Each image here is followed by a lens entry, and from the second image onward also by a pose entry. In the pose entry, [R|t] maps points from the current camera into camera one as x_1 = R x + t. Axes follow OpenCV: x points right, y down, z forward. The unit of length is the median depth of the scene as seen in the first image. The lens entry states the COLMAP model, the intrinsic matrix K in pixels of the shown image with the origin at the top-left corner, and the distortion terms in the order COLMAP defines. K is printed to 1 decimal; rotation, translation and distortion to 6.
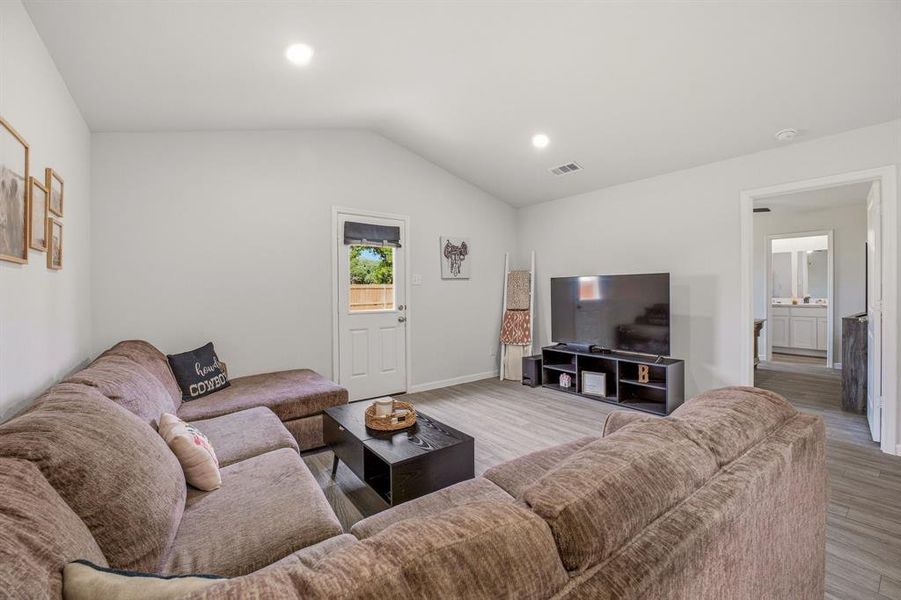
lens RADIAL K [[374.4, 0, 446.5], [0, 374.4, 296.7], [0, 0, 1]] dist [-0.026285, 0.002792]
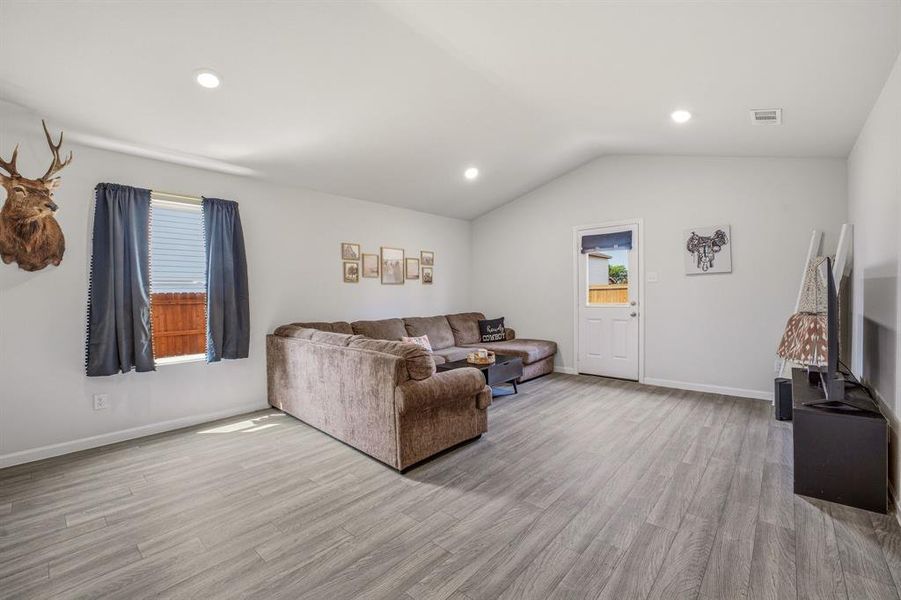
lens RADIAL K [[381.7, 0, 451.6], [0, 381.7, 301.7], [0, 0, 1]] dist [-0.020368, 0.000572]
pose [[0.200805, 0.028061, -0.979229, 0.877955], [0.001021, 0.999583, 0.028853, -0.009081], [0.979631, -0.006793, 0.200692, 0.249841]]
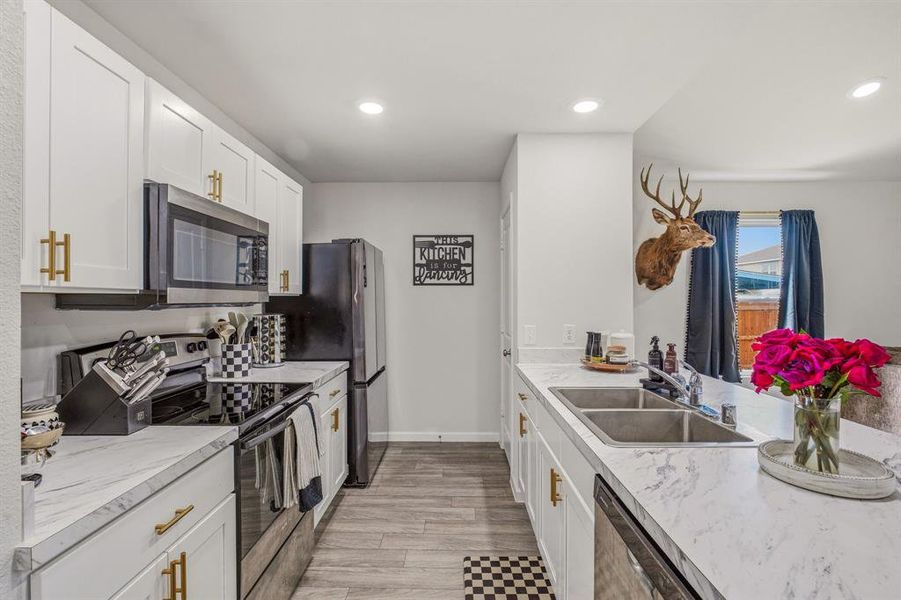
lens RADIAL K [[414.5, 0, 455.5], [0, 414.5, 298.5], [0, 0, 1]] dist [-0.013570, -0.000192]
pose [[-0.614530, 0.008361, -0.788849, 1.072248], [-0.004568, 0.999889, 0.014156, -0.036100], [0.788880, 0.012303, -0.614424, -0.118668]]
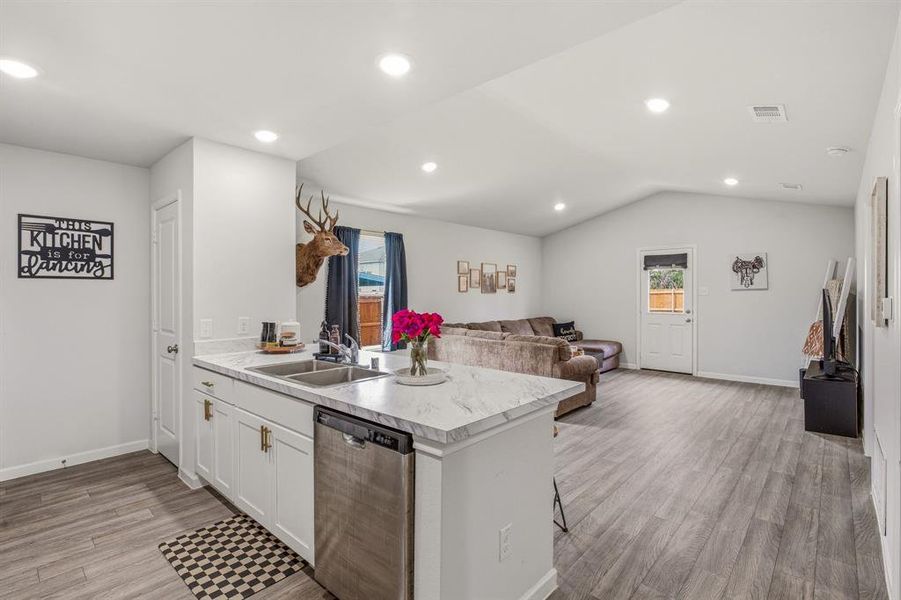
lens RADIAL K [[426.7, 0, 449.9], [0, 426.7, 293.1], [0, 0, 1]] dist [-0.016101, 0.001118]
pose [[0.187466, 0.007831, -0.982240, 1.259408], [-0.011605, 0.999916, 0.005757, -0.038142], [0.982202, 0.010319, 0.187542, -0.157282]]
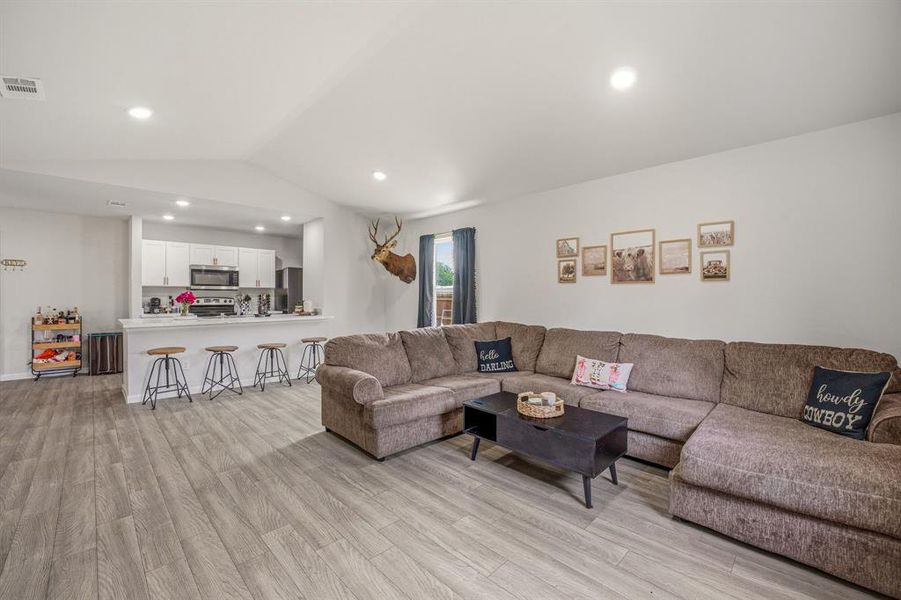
lens RADIAL K [[374.4, 0, 457.2], [0, 374.4, 296.8], [0, 0, 1]] dist [-0.026285, 0.002792]
pose [[-0.989882, 0.005392, -0.141791, 0.136001], [0.003242, 0.999876, 0.015388, -0.014331], [0.141856, 0.014772, -0.989777, 1.088548]]
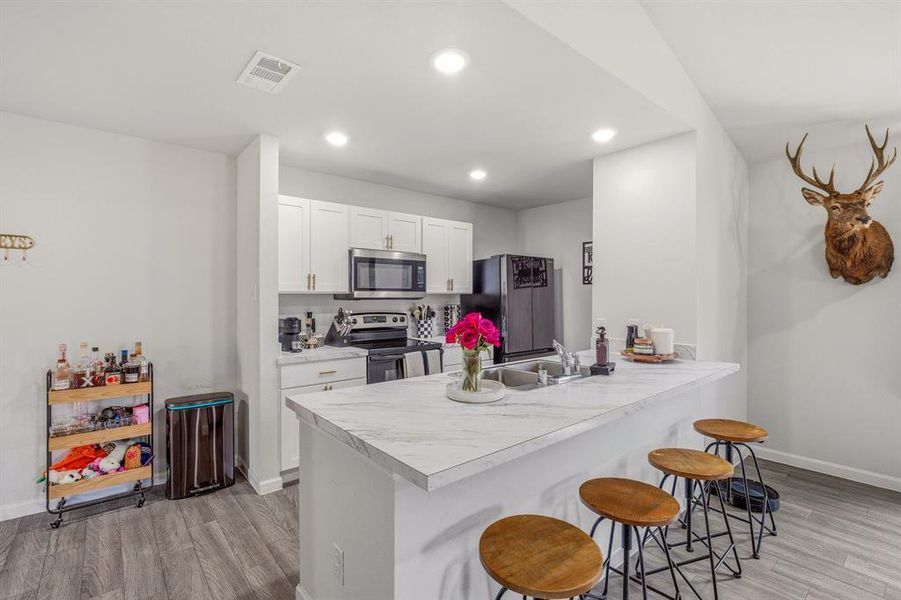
lens RADIAL K [[414.5, 0, 451.6], [0, 414.5, 295.5], [0, 0, 1]] dist [-0.013570, -0.000192]
pose [[-0.998329, 0.008237, -0.057203, 0.817600], [0.007470, 0.999880, 0.013605, -0.039911], [0.057309, 0.013154, -0.998270, 0.311877]]
